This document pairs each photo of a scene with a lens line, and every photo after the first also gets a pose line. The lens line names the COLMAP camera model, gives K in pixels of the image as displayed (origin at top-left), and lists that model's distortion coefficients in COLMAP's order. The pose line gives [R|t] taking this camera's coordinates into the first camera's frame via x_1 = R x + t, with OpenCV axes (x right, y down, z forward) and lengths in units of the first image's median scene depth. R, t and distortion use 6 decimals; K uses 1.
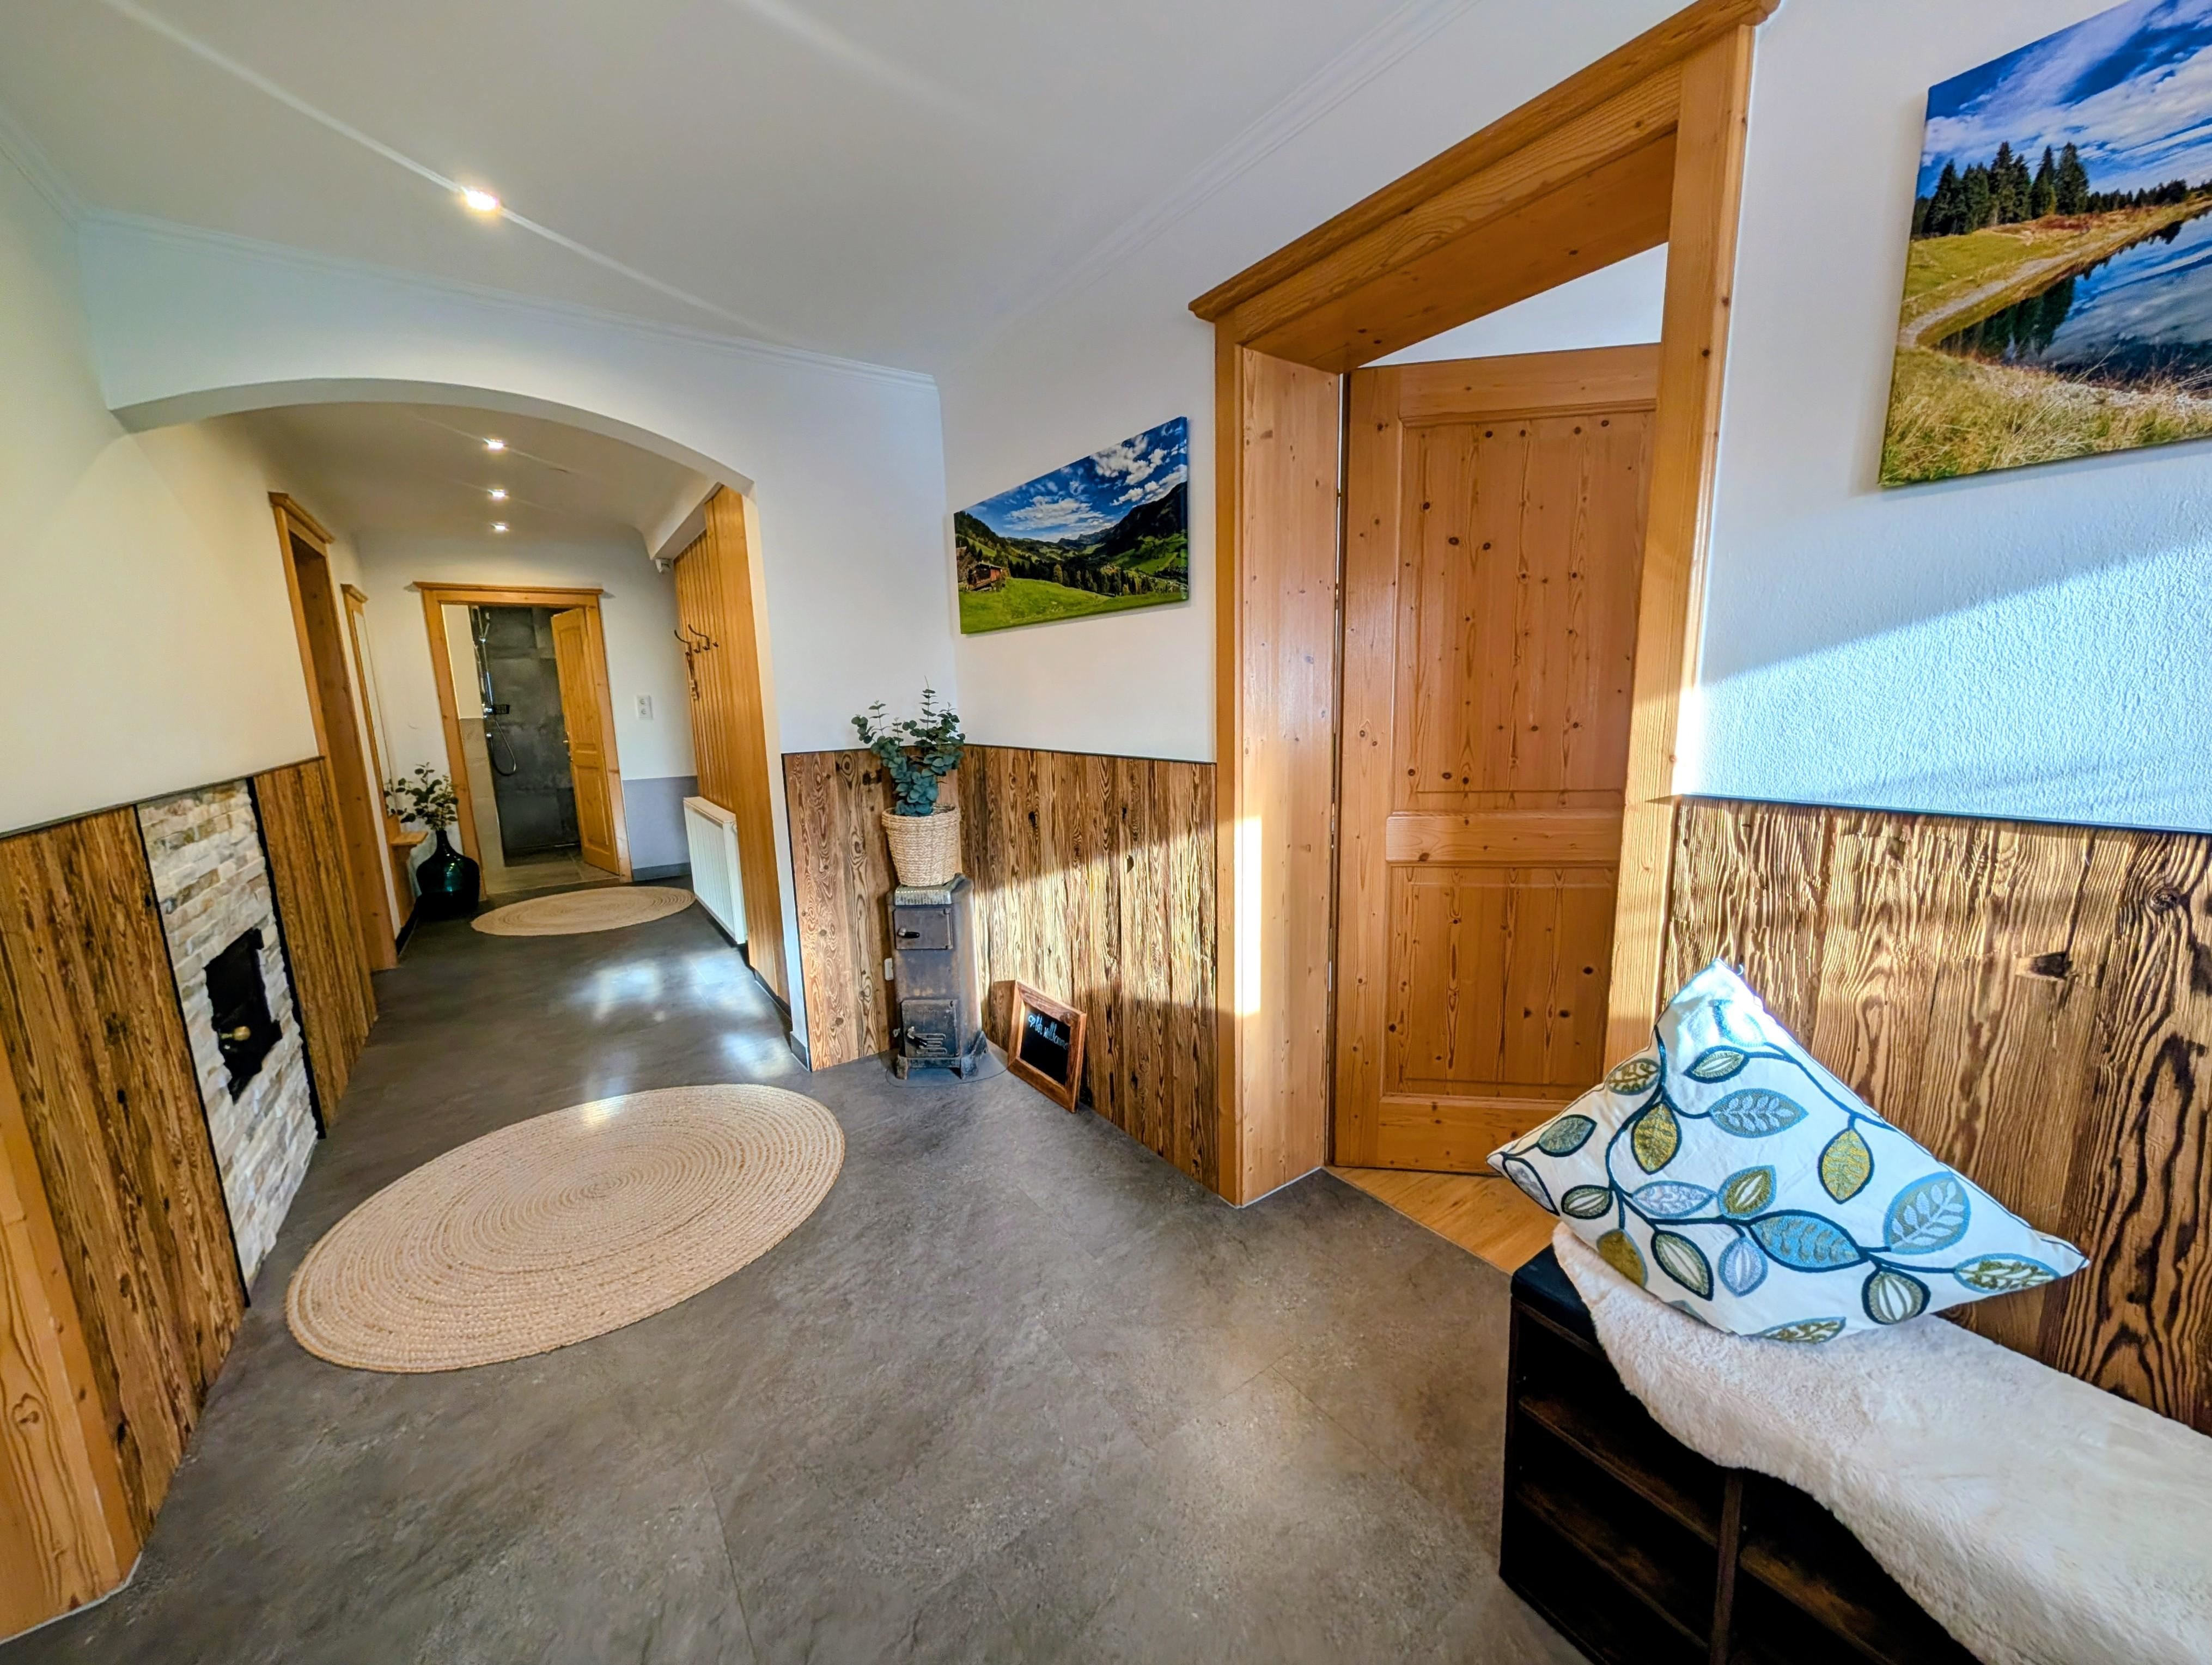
lens RADIAL K [[874.0, 0, 1114.5], [0, 874.0, 831.5], [0, 0, 1]] dist [-0.001286, 0.000084]
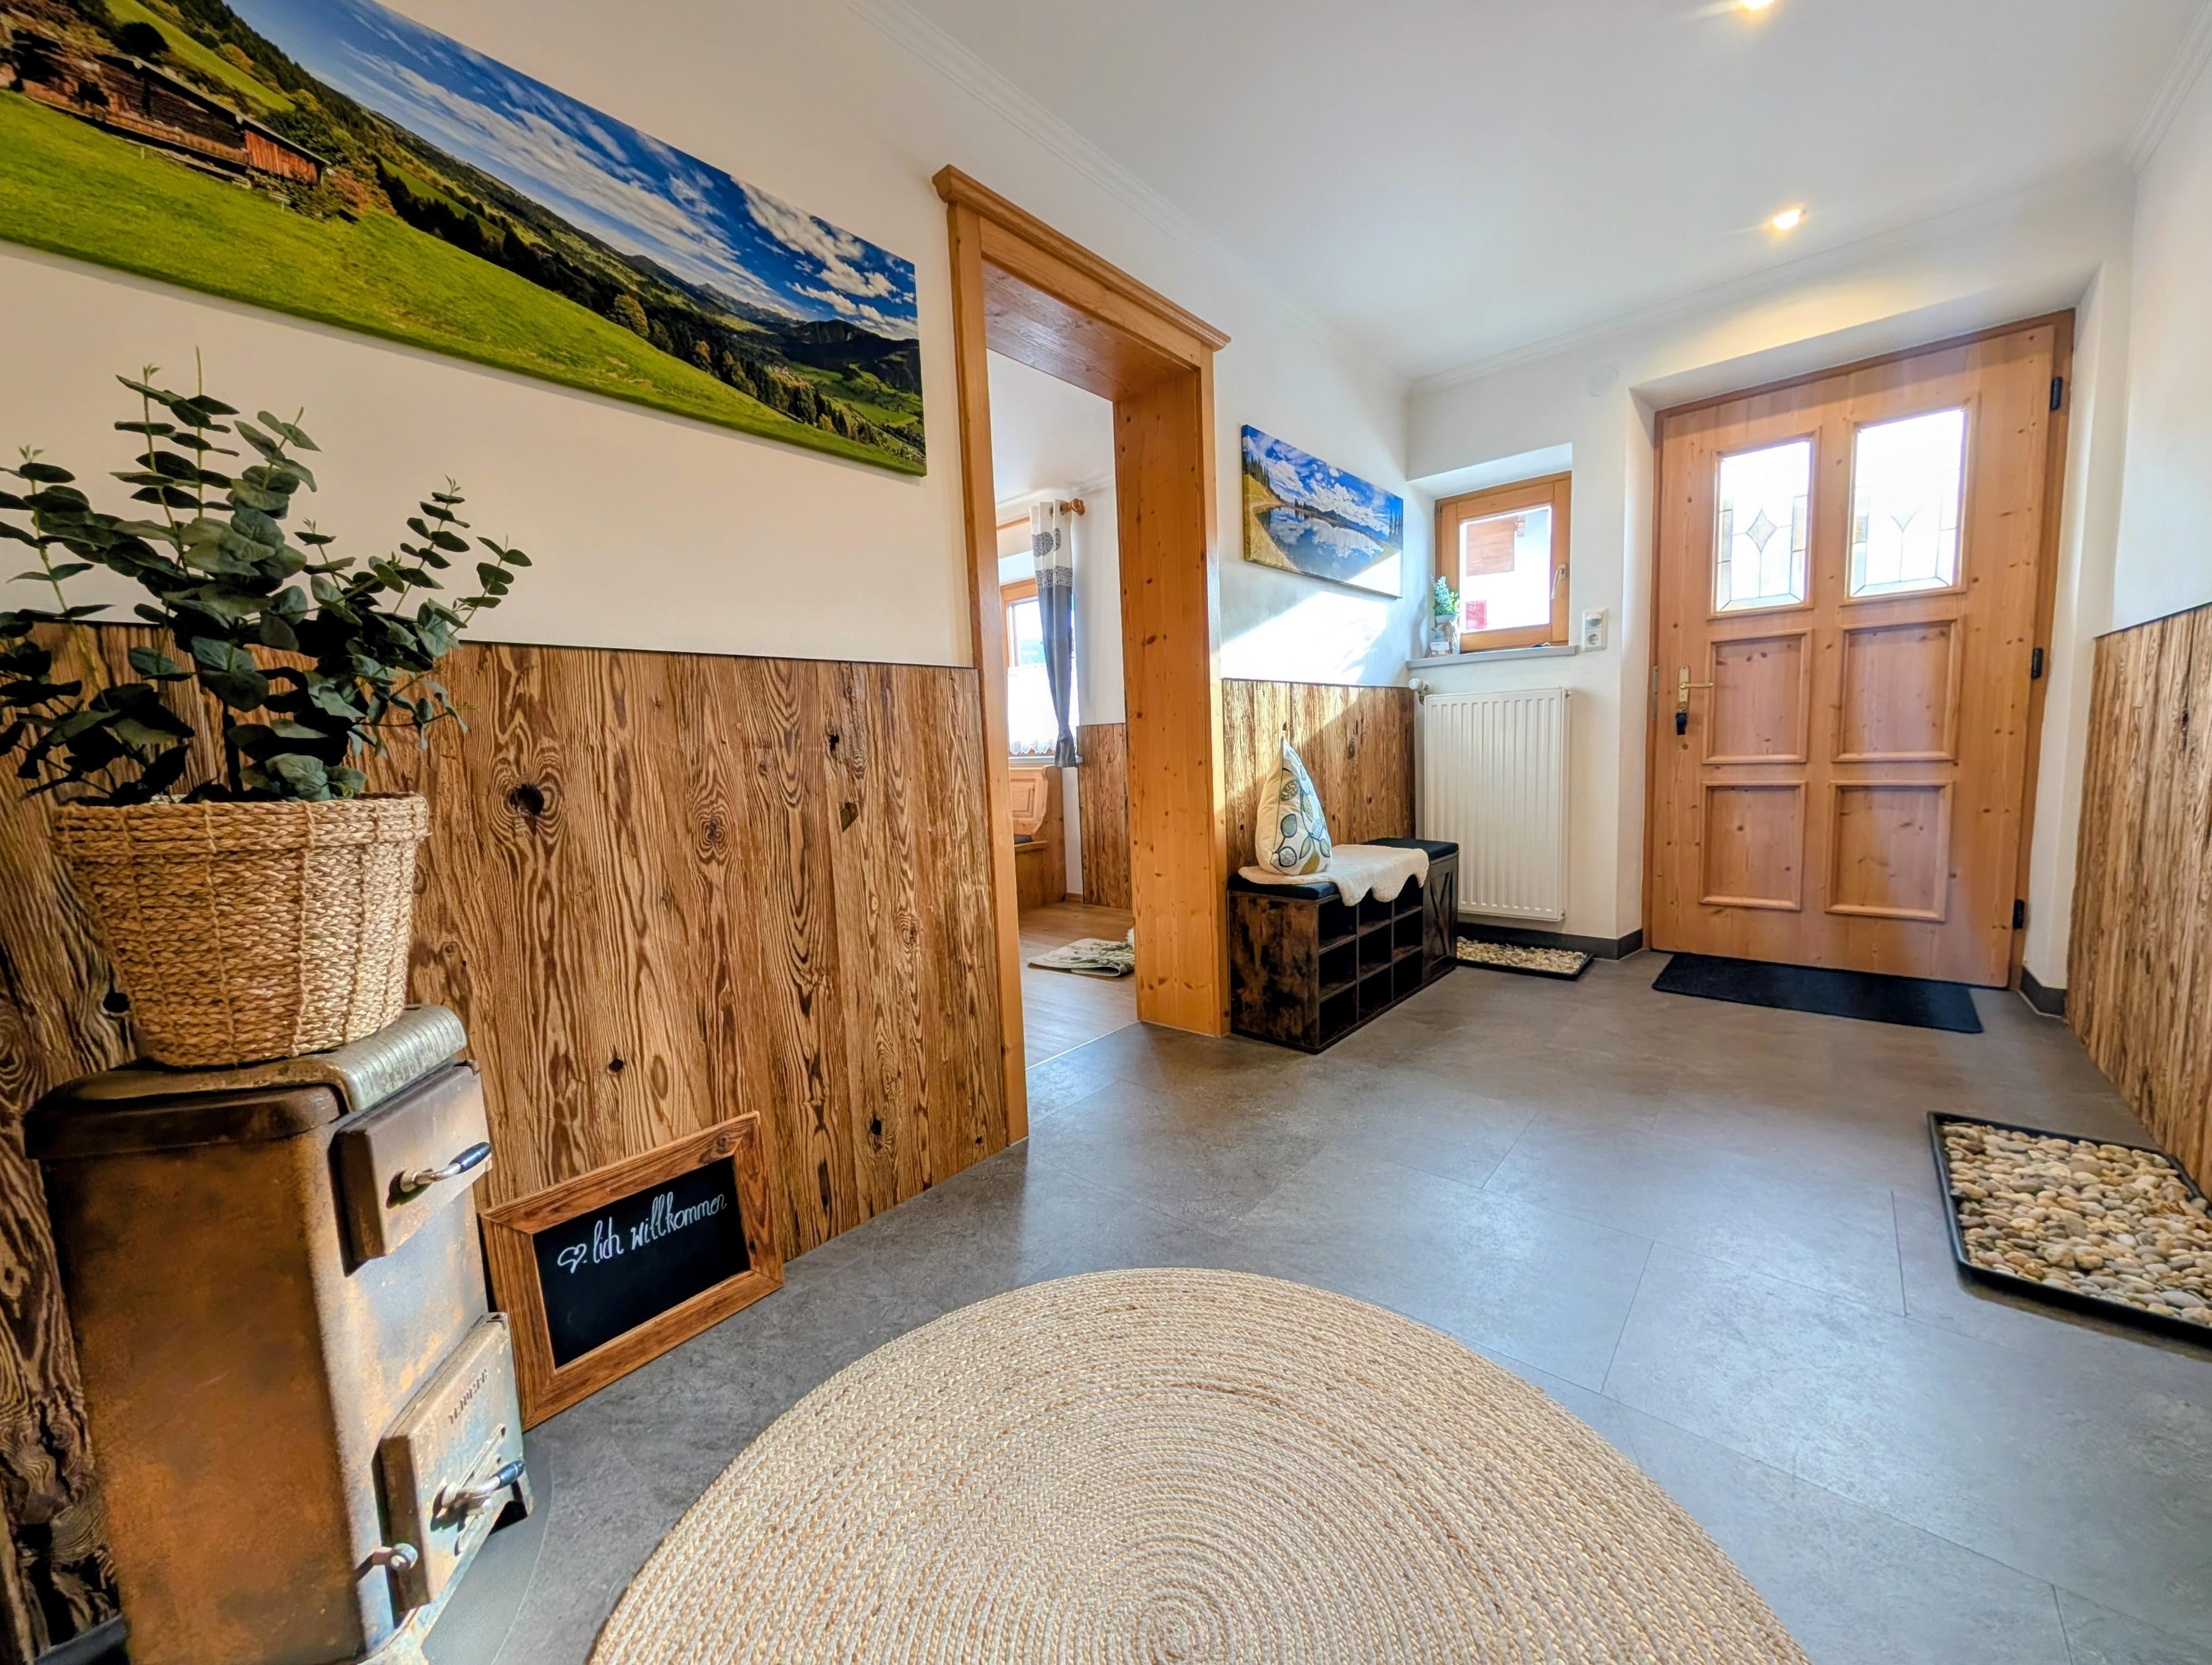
lens RADIAL K [[823.9, 0, 1097.5], [0, 823.9, 828.8], [0, 0, 1]] dist [0.000185, 0.000013]
pose [[-0.233021, -0.056824, 0.970810, -0.719538], [0.210400, 0.971701, 0.107378, 0.020087], [-0.949438, 0.229280, -0.214471, 1.021894]]
